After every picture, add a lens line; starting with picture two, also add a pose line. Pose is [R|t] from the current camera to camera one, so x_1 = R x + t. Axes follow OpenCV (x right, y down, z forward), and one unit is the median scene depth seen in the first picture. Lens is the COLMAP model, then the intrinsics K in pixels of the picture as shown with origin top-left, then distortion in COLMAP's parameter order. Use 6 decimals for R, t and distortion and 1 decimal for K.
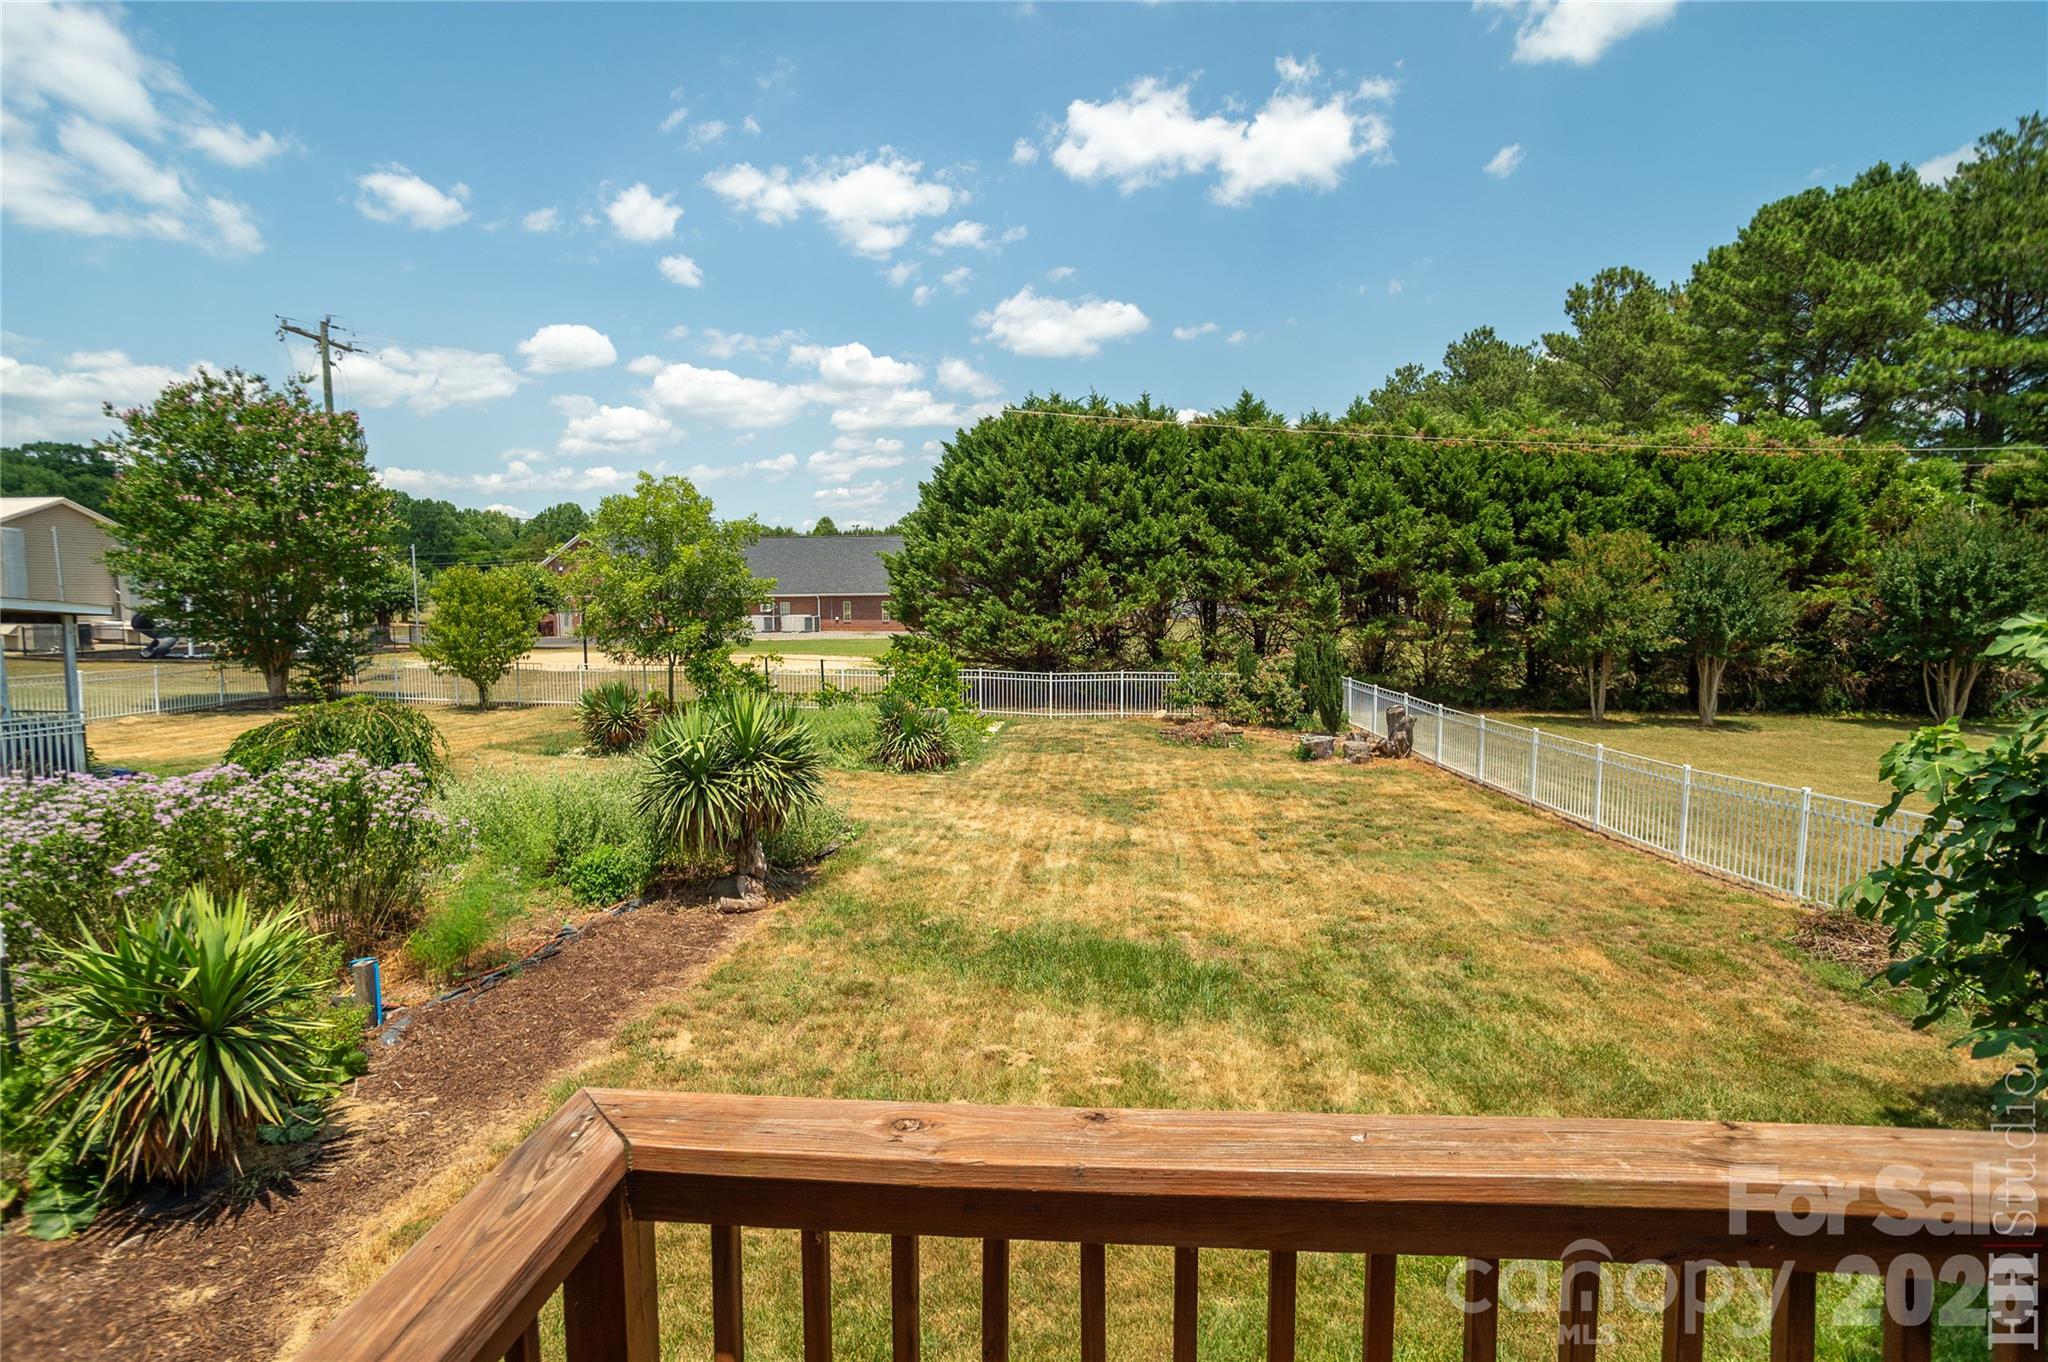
lens RADIAL K [[1000.2, 0, 1007.1], [0, 1000.2, 666.8], [0, 0, 1]] dist [-0.021407, 0.002830]
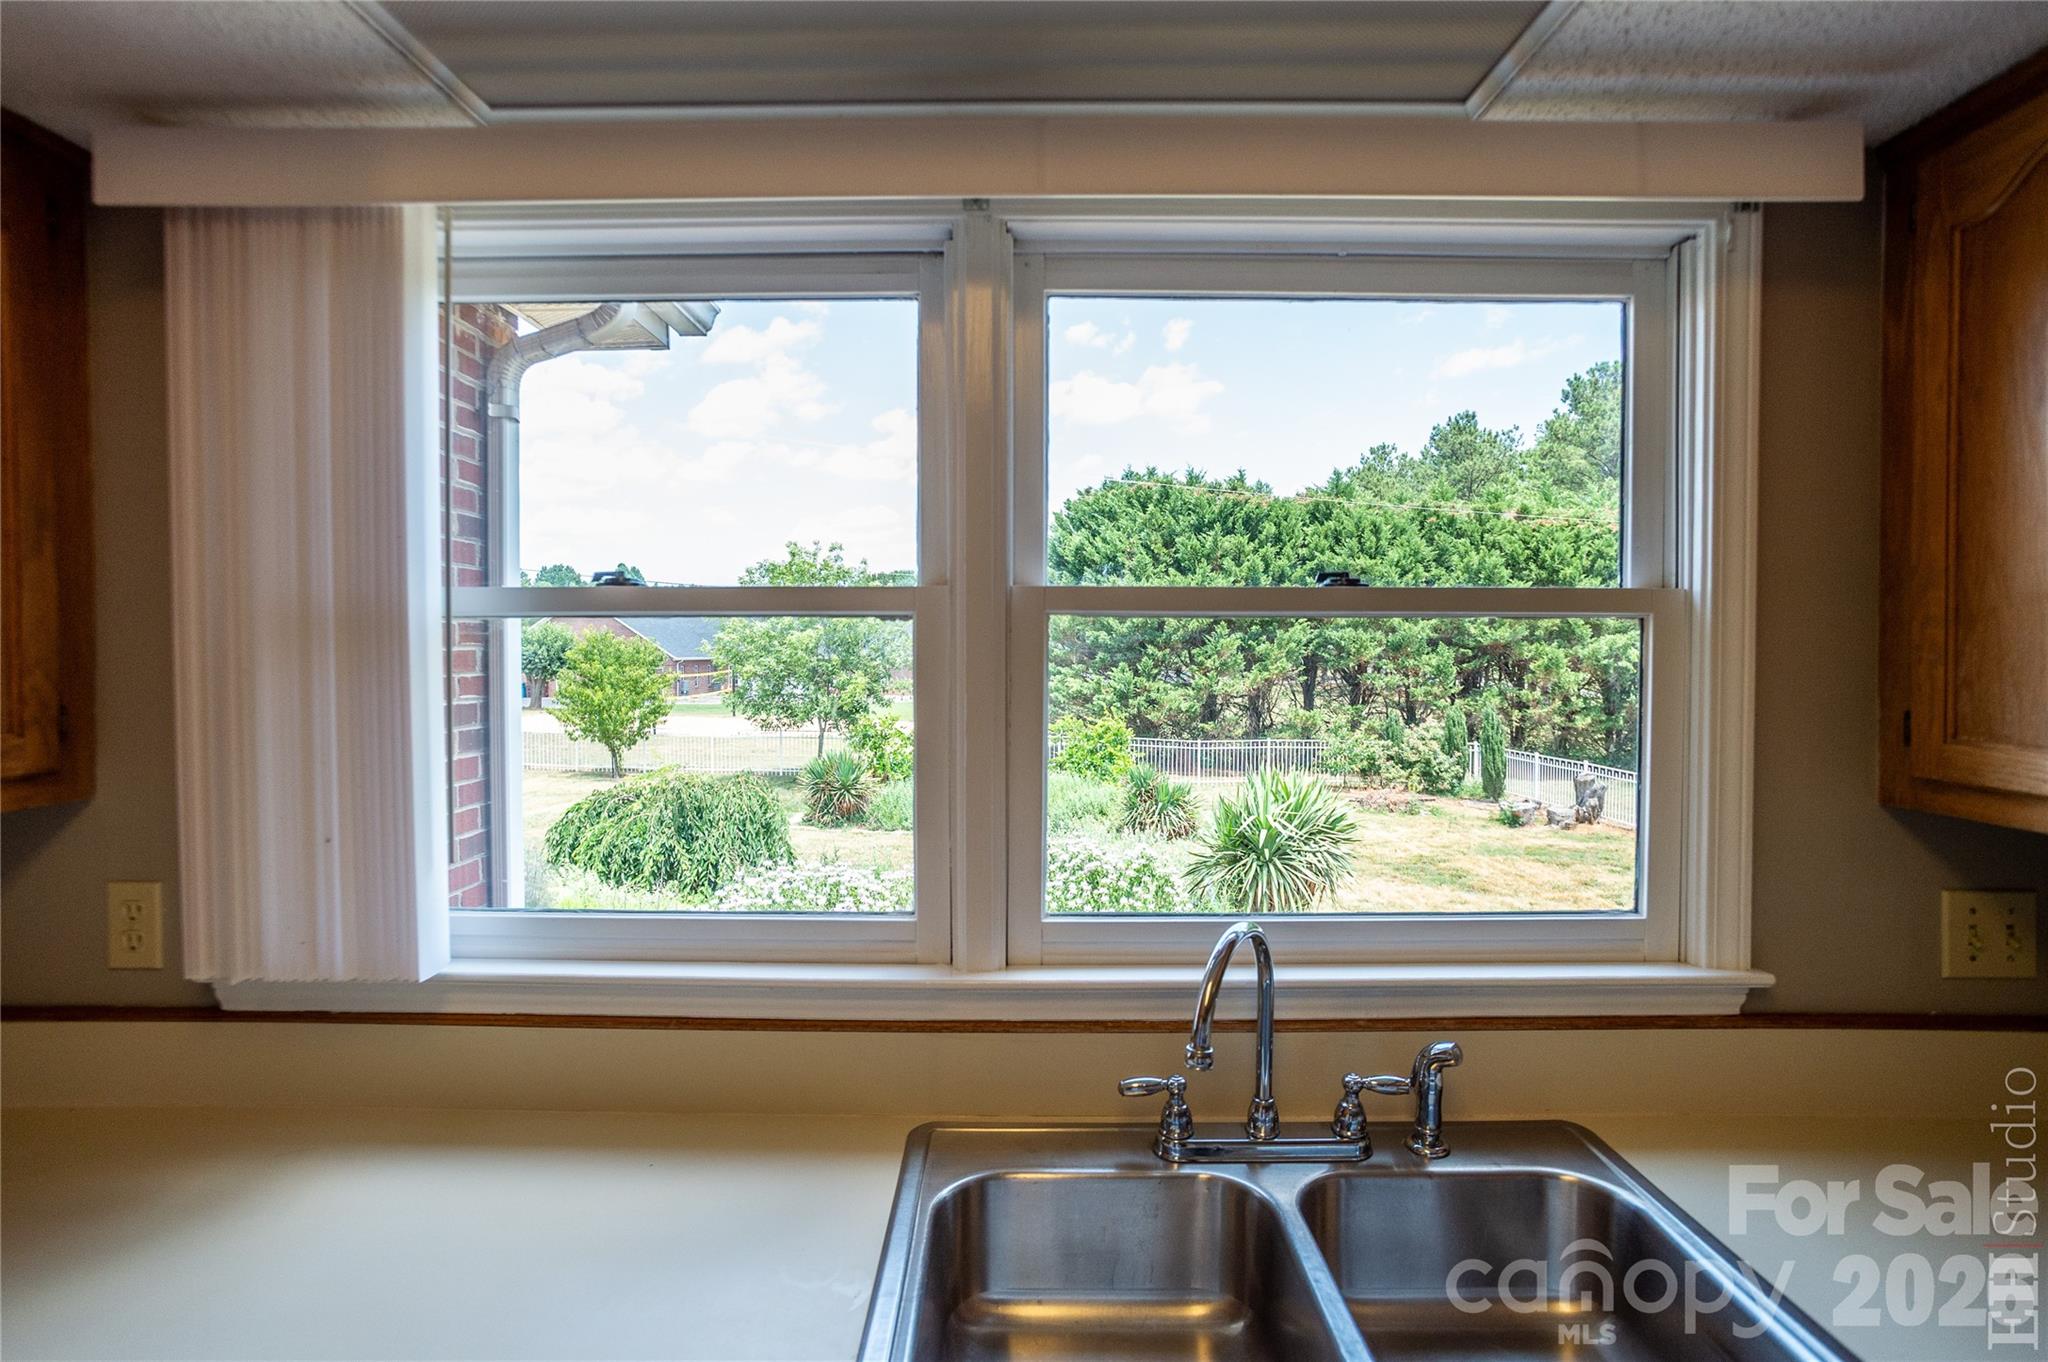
lens RADIAL K [[1000.2, 0, 1019.8], [0, 1000.2, 655.4], [0, 0, 1]] dist [-0.021407, 0.002830]
pose [[0.997419, 0.009352, 0.071183, -0.188106], [-0.003890, 0.997063, -0.076486, -0.001246], [-0.071689, 0.076012, 0.994526, 0.004157]]
